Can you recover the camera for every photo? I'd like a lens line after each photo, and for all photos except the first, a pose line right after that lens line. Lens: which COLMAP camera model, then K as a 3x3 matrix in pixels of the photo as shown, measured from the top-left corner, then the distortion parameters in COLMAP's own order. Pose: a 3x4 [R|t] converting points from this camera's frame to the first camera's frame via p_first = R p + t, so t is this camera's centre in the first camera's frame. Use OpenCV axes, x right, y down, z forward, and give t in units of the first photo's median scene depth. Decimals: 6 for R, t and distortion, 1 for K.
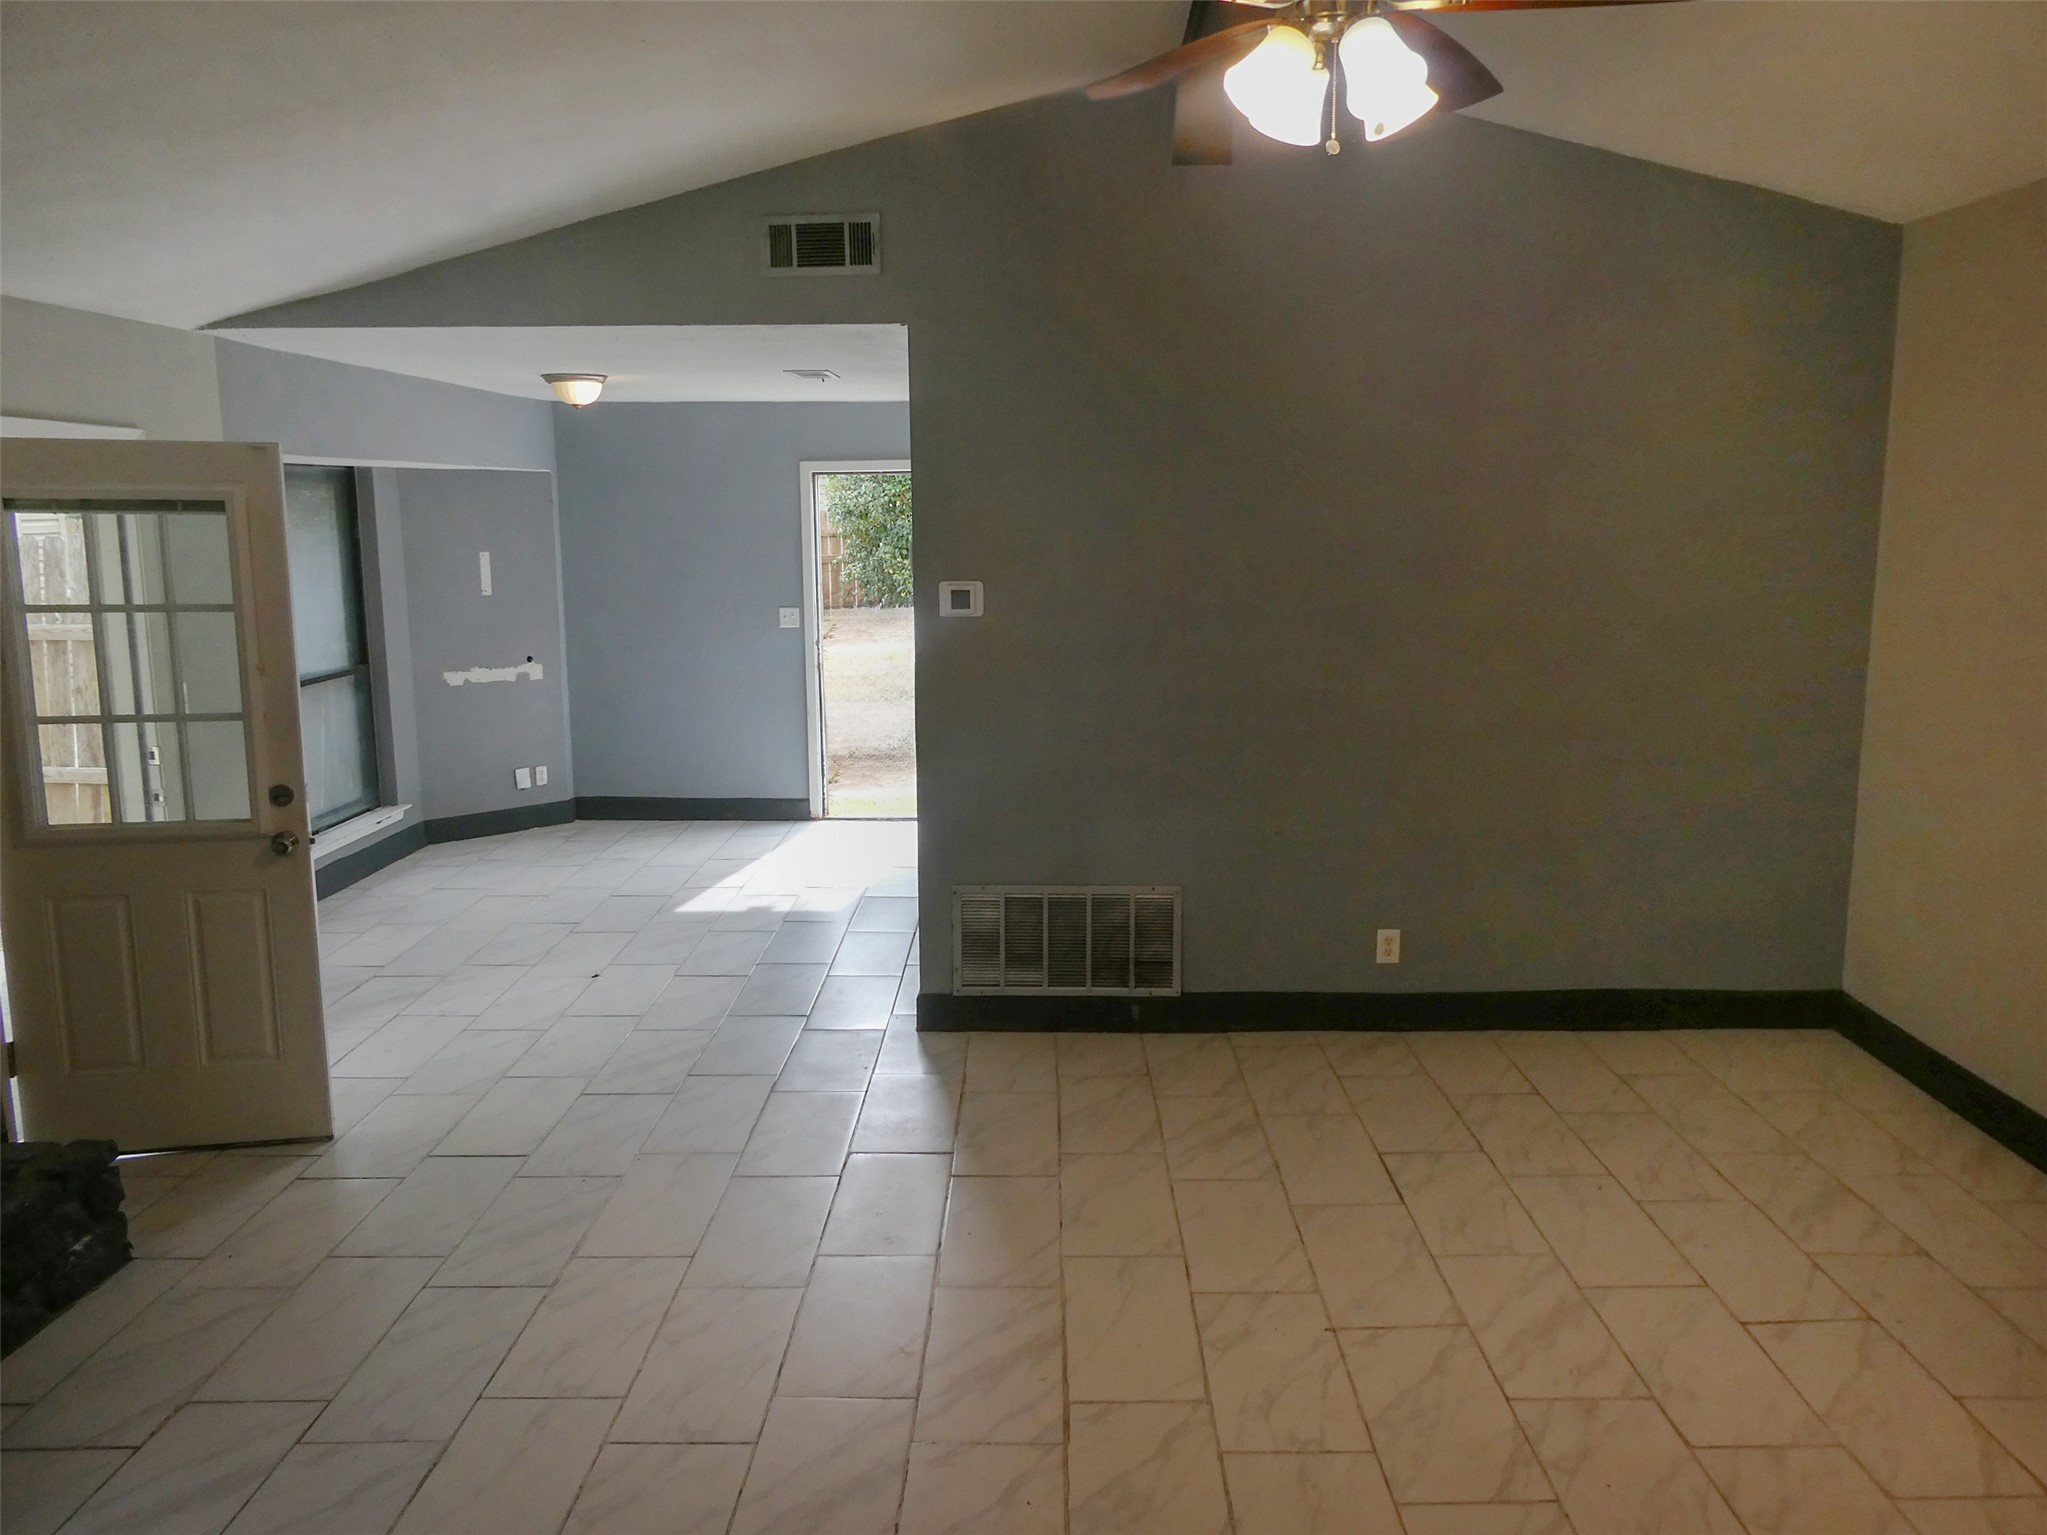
lens RADIAL K [[1464.9, 0, 1046.5], [0, 1464.9, 760.1], [0, 0, 1]] dist [-0.033489, 0.002806]
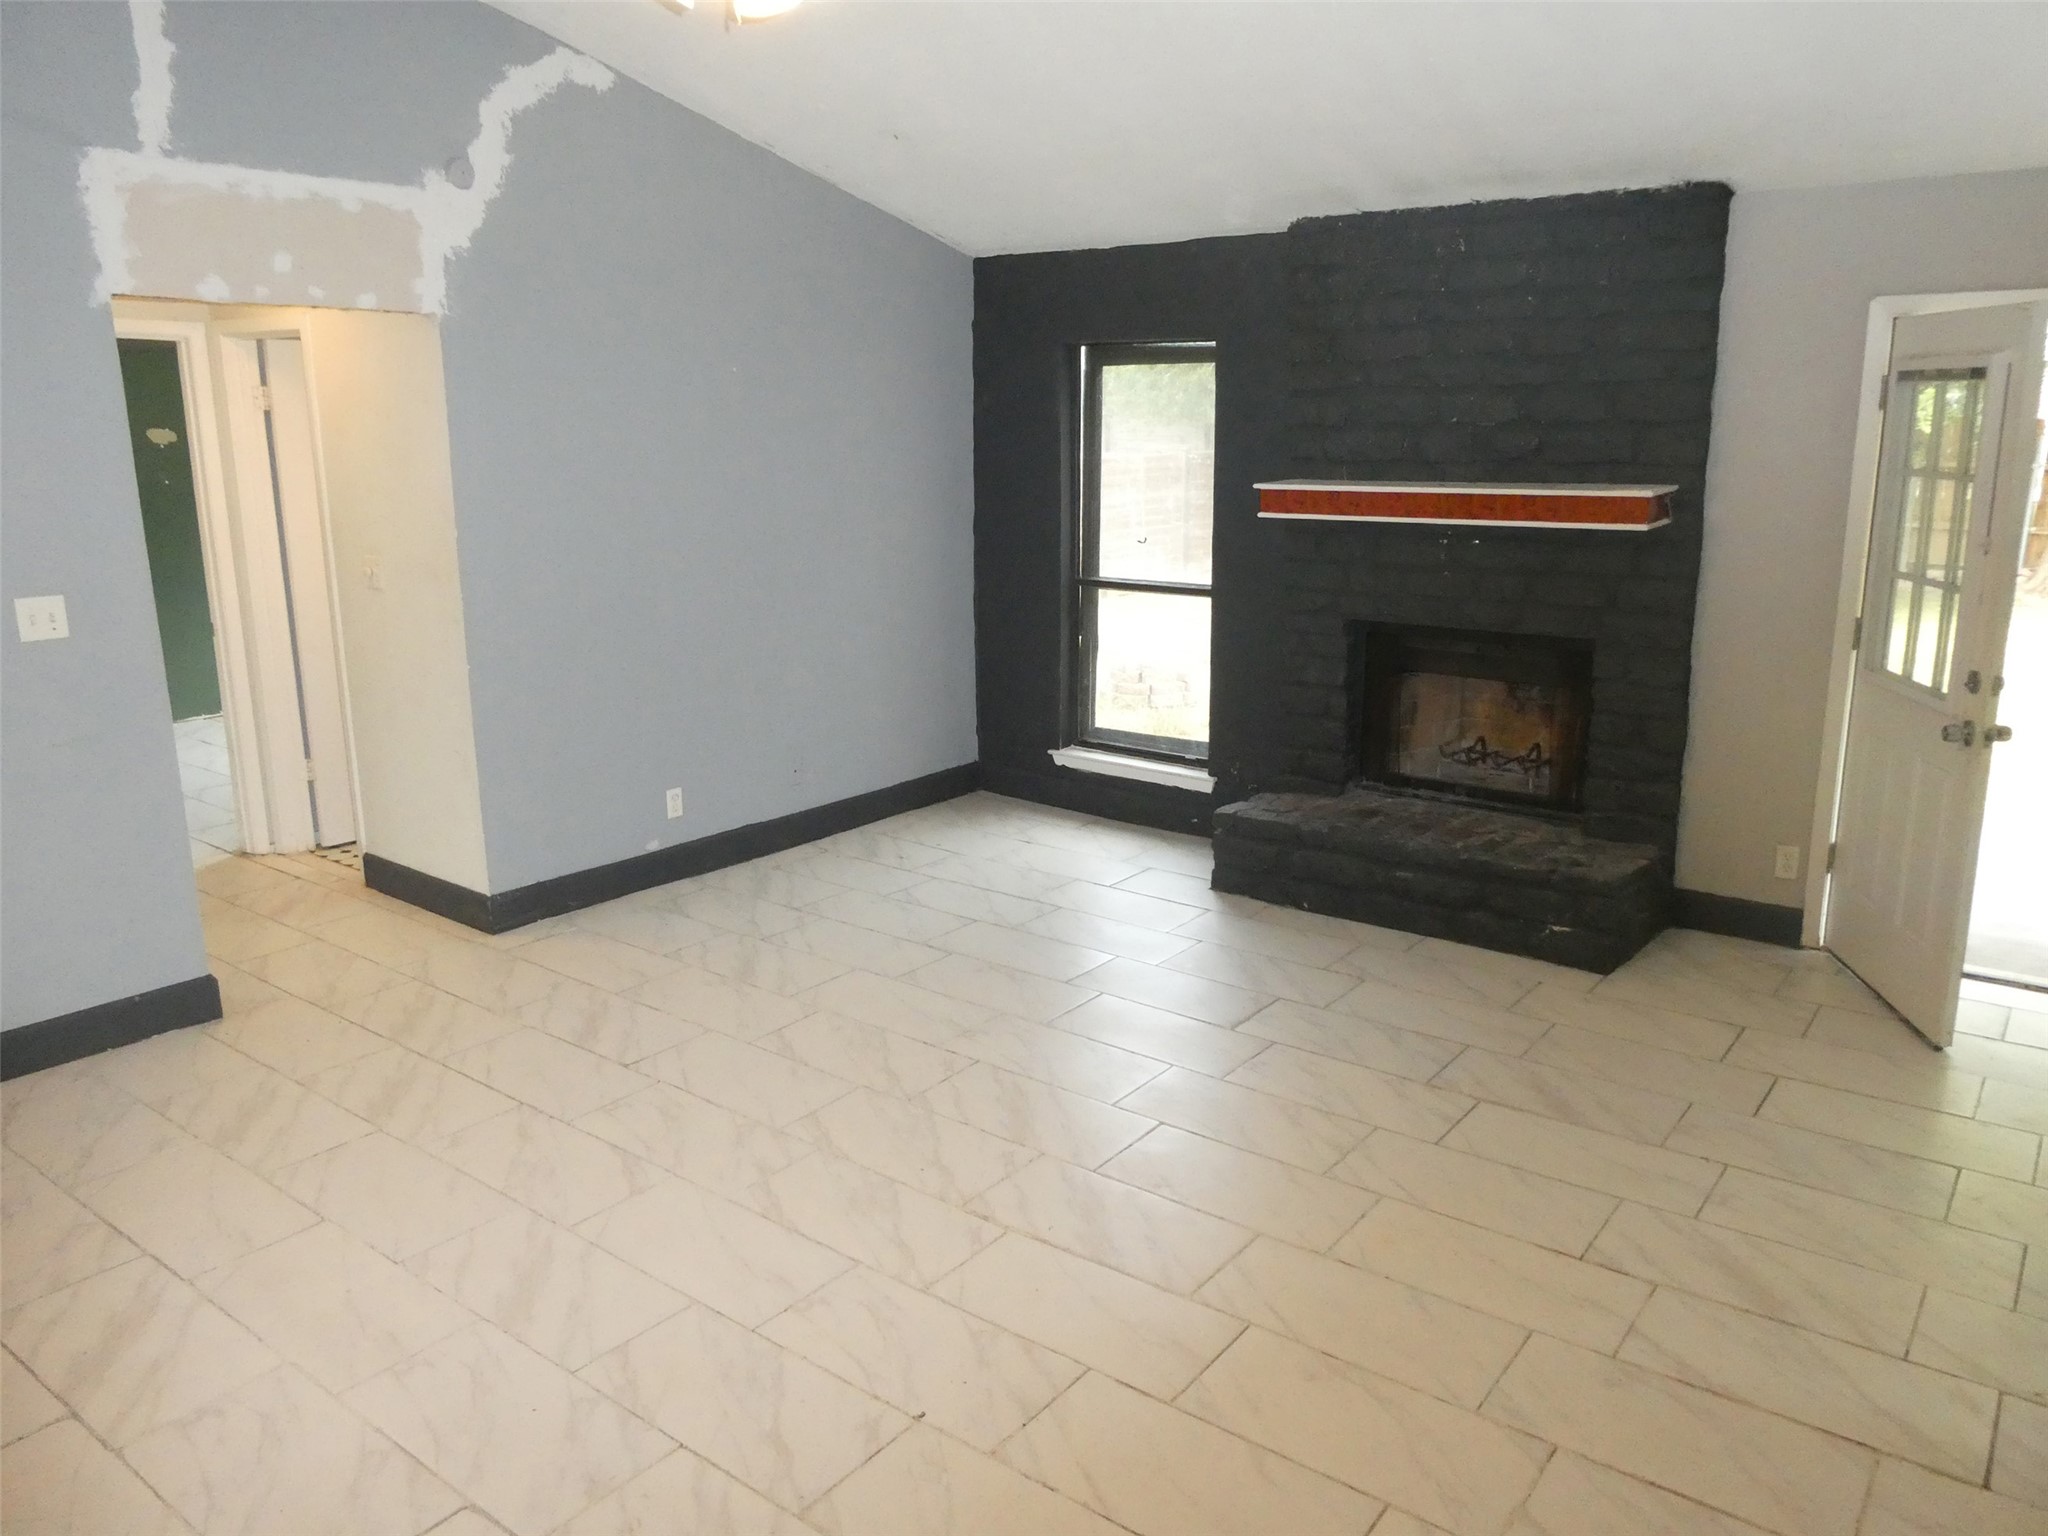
lens RADIAL K [[1452.9, 0, 1037.0], [0, 1452.9, 762.1], [0, 0, 1]] dist [-0.031201, -0.000922]
pose [[-0.611729, 0.185072, -0.769114, 0.441536], [-0.112633, 0.941966, 0.316250, -0.128577], [0.783008, 0.280087, -0.555382, 0.878920]]
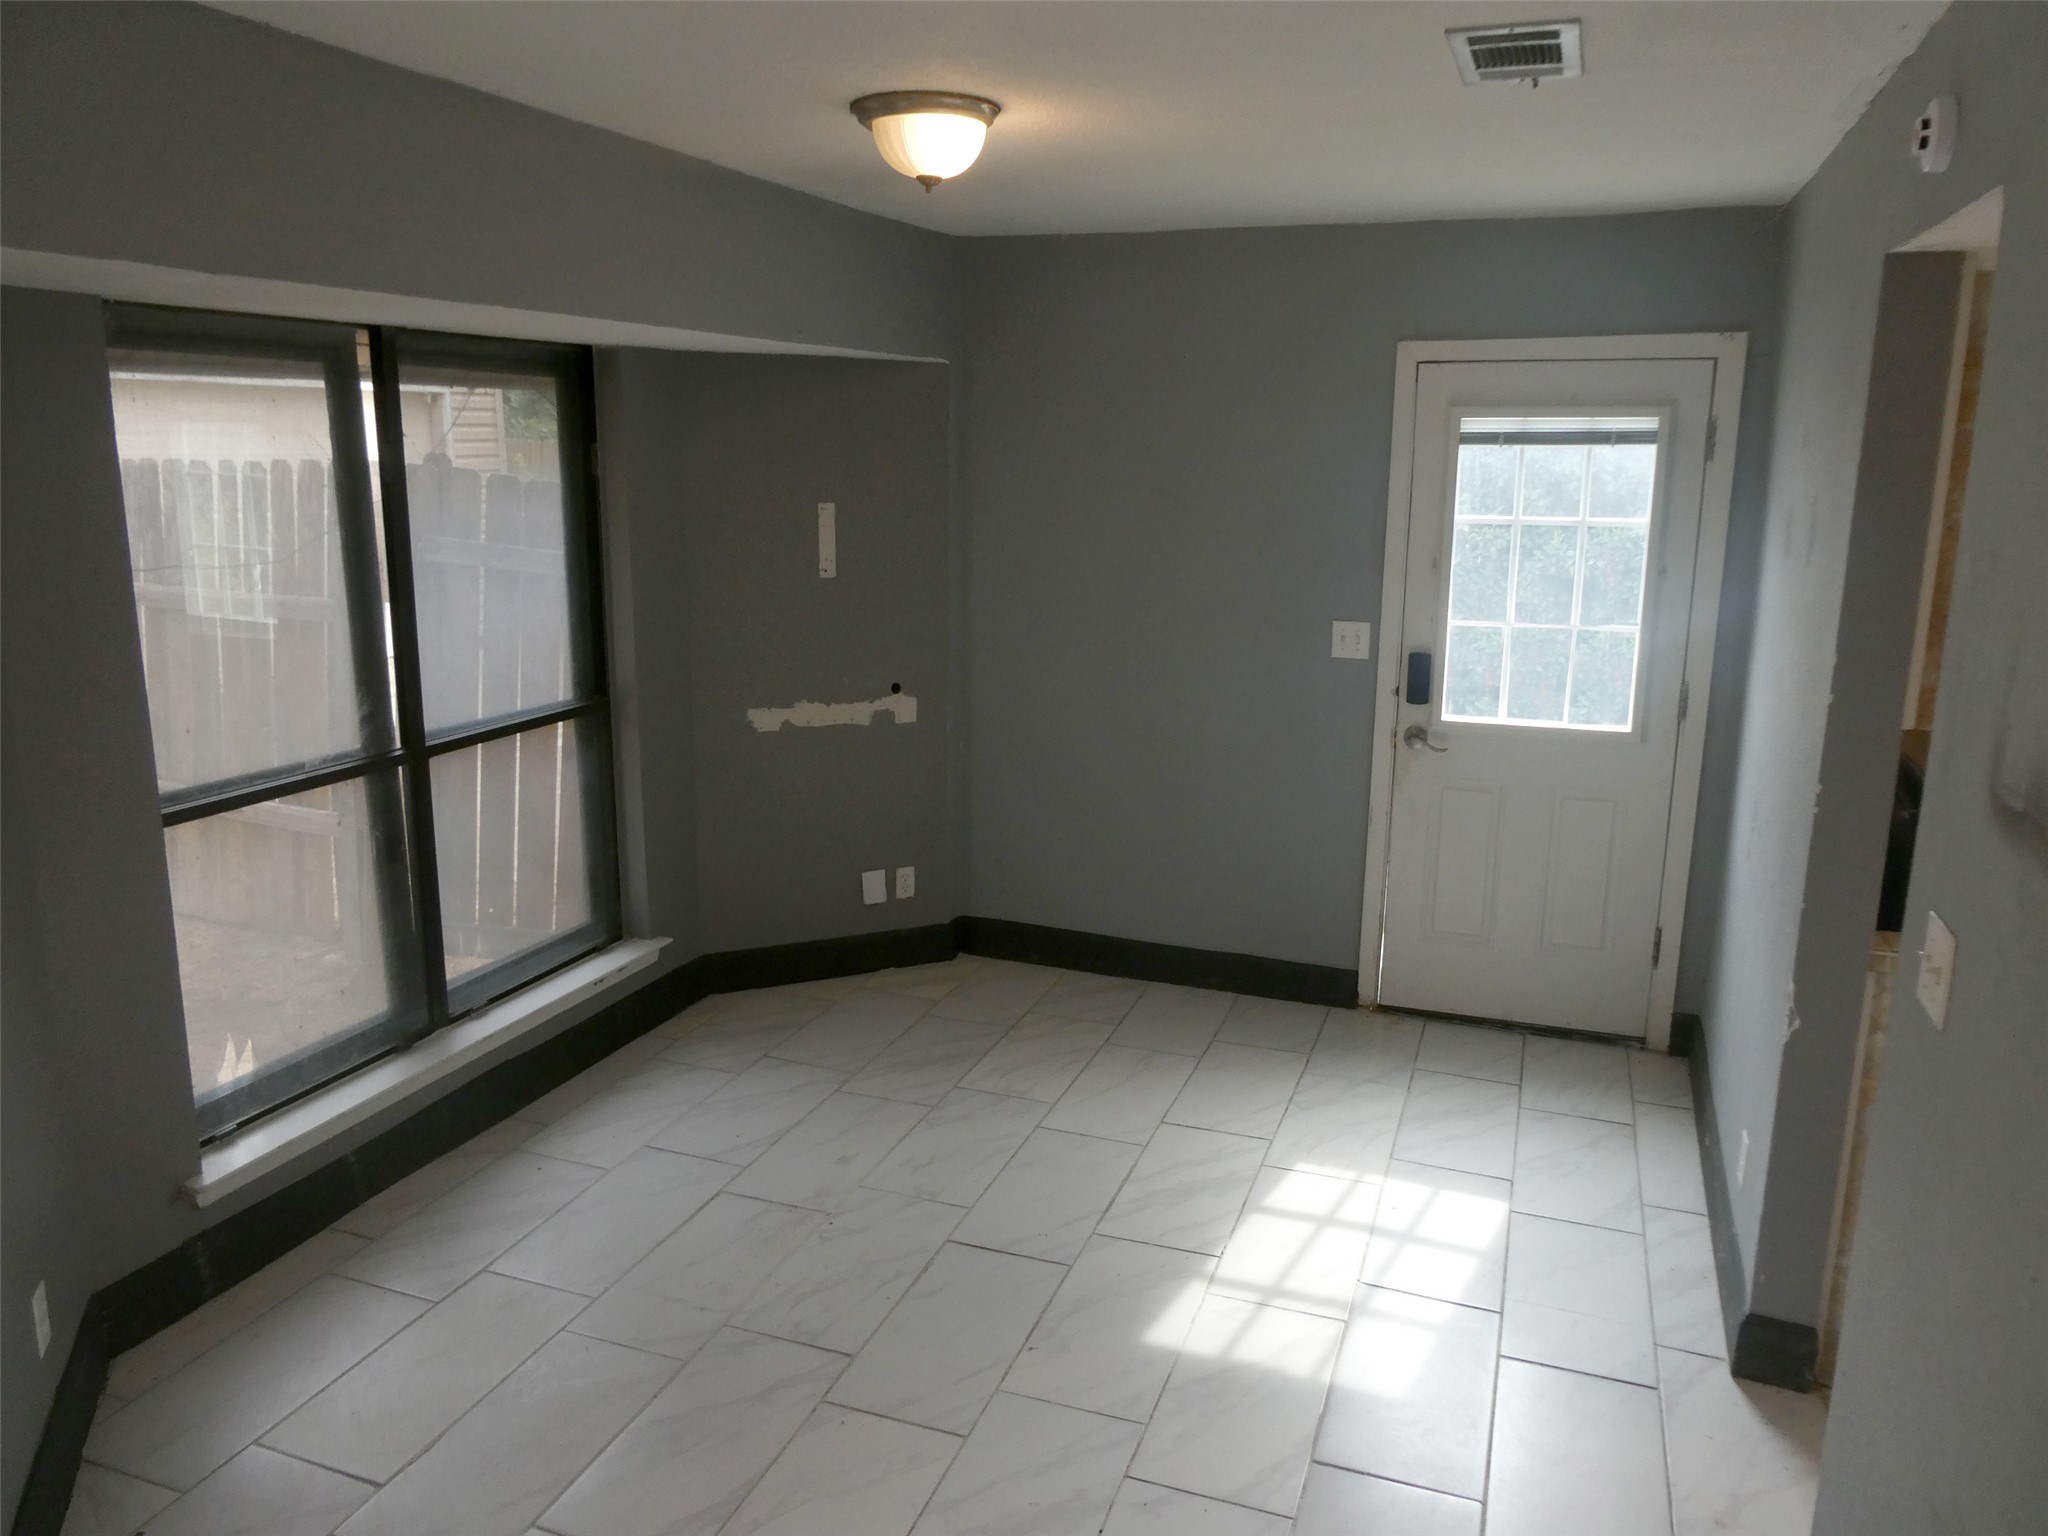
lens RADIAL K [[1476.2, 0, 1005.0], [0, 1476.2, 771.0], [0, 0, 1]] dist [0.063947, 0.000856]
pose [[0.932695, 0.088586, -0.349618, -0.167706], [-0.069968, 0.995393, 0.065552, -0.127937], [0.353814, -0.036678, 0.934596, 0.750622]]
